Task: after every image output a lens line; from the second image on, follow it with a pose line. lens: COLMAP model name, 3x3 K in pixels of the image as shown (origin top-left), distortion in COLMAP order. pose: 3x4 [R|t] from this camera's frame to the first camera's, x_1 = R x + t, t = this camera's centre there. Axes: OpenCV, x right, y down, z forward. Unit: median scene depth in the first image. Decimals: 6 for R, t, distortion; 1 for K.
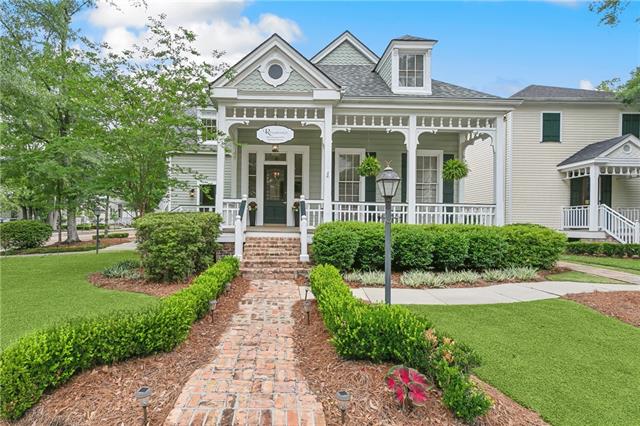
lens RADIAL K [[298.4, 0, 320.0], [0, 298.4, 213.0], [0, 0, 1]] dist [0.000283, 0.000307]
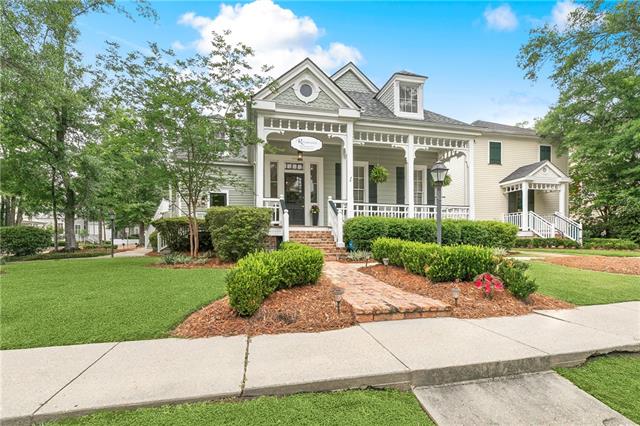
lens RADIAL K [[288.3, 0, 321.2], [0, 288.3, 242.7], [0, 0, 1]] dist [0.001506, -0.000018]
pose [[0.979919, -0.017395, 0.198637, -0.310330], [0.016281, 0.999841, 0.007241, 0.112547], [-0.198731, -0.003862, 0.980046, -0.120269]]
